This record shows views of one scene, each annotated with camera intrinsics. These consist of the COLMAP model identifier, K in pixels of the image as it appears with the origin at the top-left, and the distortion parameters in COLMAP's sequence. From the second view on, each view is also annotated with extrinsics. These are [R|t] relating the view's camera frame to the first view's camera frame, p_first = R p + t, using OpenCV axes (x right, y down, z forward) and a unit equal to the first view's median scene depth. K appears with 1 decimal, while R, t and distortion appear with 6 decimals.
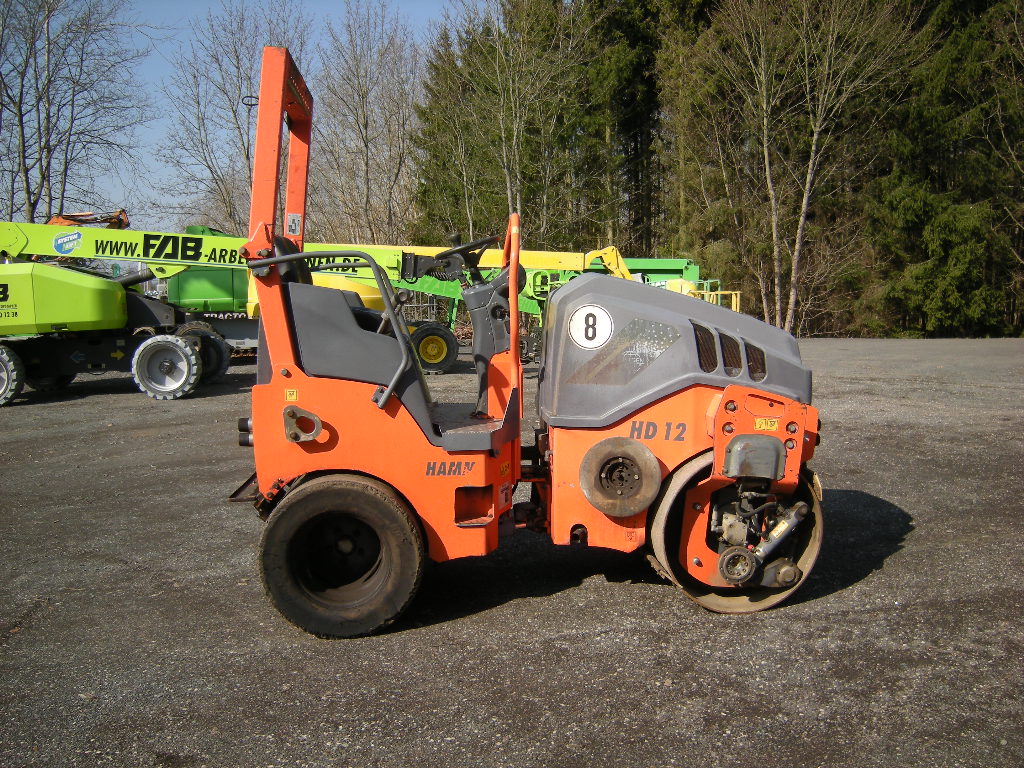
lens RADIAL K [[854.3, 0, 507.1], [0, 854.3, 379.8], [0, 0, 1]] dist [-0.125740, 0.065481]
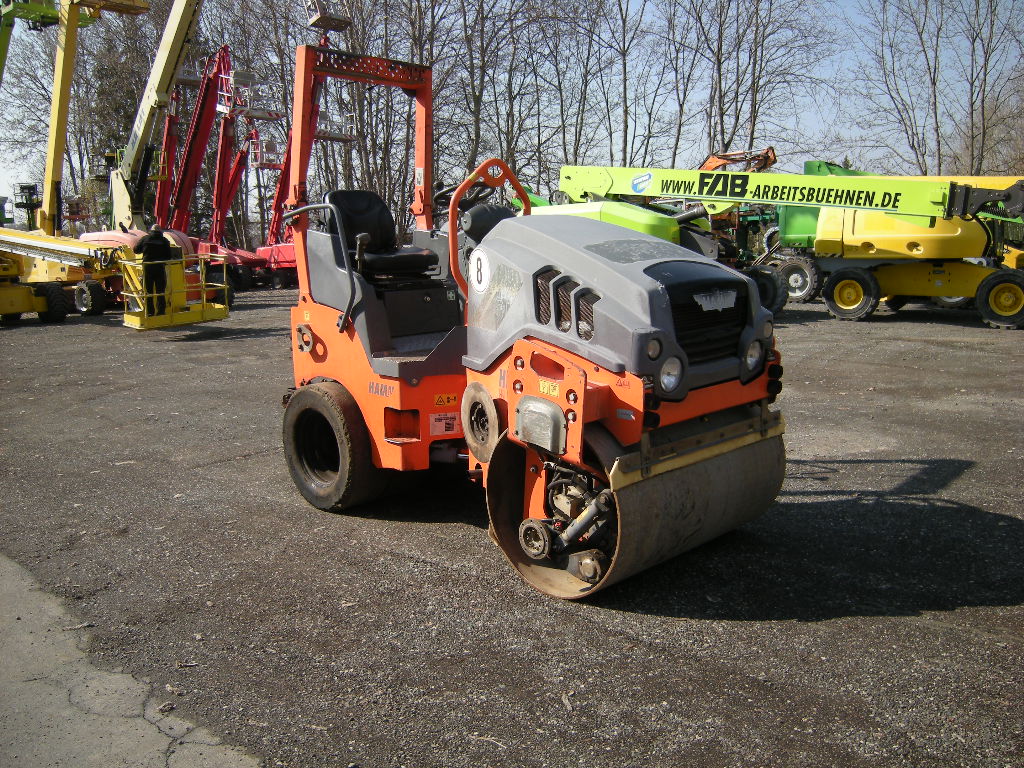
lens RADIAL K [[854.3, 0, 512.4], [0, 854.3, 384.8], [0, 0, 1]] dist [-0.125740, 0.065481]
pose [[0.645373, 0.132735, -0.752247, 0.257508], [-0.068958, 0.990890, 0.115683, -0.013667], [0.760749, -0.022785, 0.648646, 0.107362]]
